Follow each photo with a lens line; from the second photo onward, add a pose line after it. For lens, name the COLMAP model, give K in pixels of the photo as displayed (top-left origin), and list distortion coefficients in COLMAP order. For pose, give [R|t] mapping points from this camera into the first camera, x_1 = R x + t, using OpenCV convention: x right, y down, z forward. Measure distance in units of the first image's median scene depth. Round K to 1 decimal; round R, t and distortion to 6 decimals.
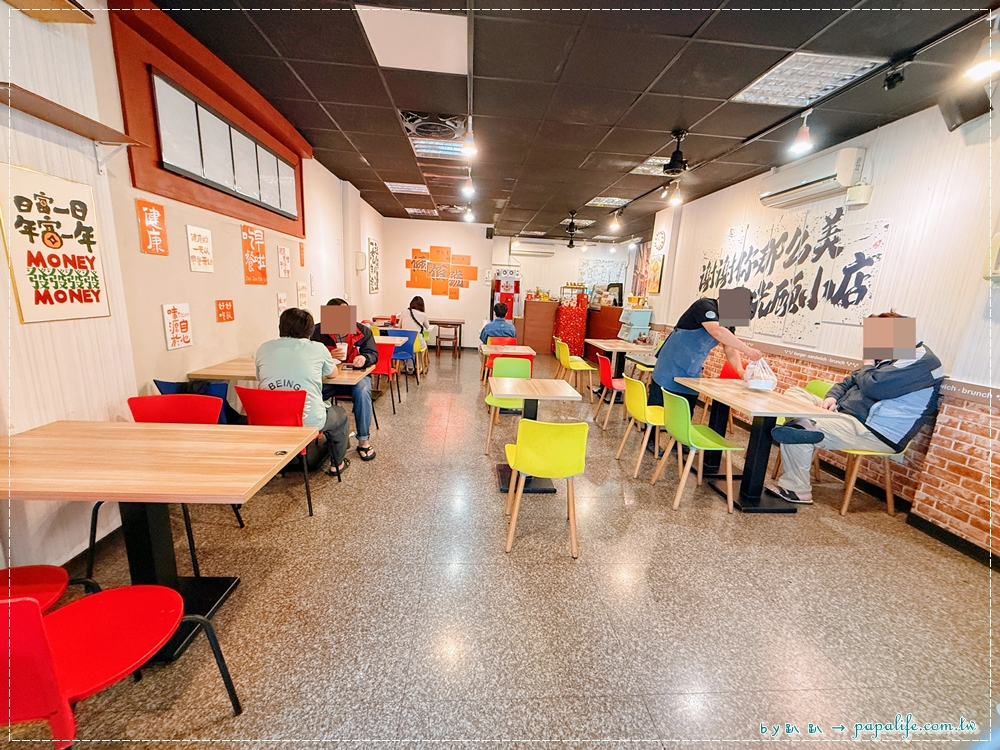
lens RADIAL K [[393.4, 0, 498.7], [0, 393.4, 376.0], [0, 0, 1]] dist [0.000059, -0.000004]
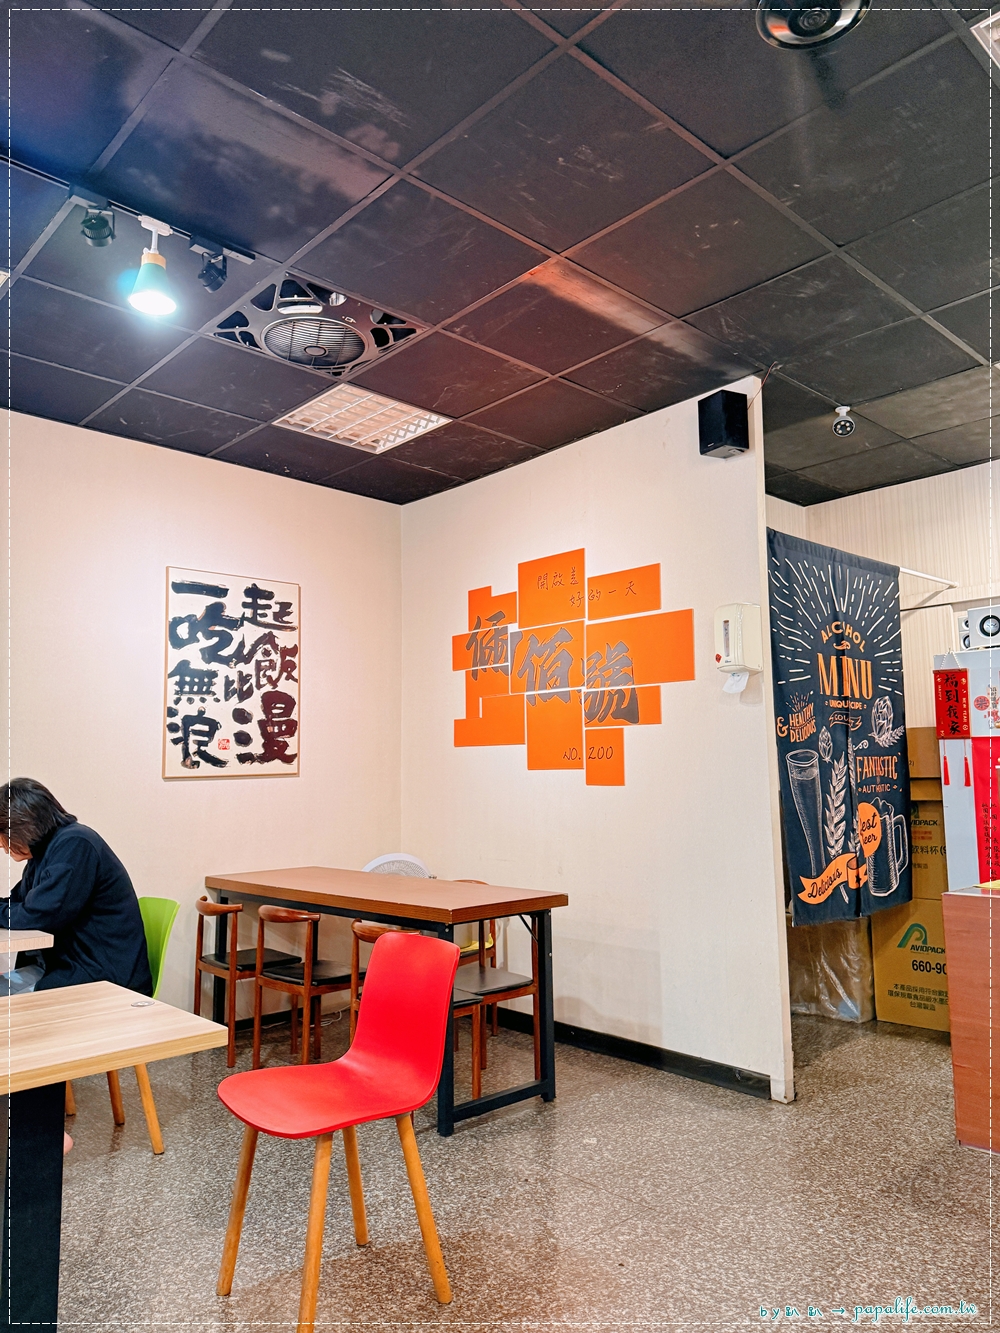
lens RADIAL K [[927.6, 0, 498.5], [0, 927.6, 666.2], [0, 0, 1]] dist [-0.012775, -0.022720]
pose [[0.634550, -0.151473, -0.757893, 0.225411], [-0.121548, 0.948847, -0.291404, -0.109470], [0.763264, 0.277031, 0.583679, 0.677895]]
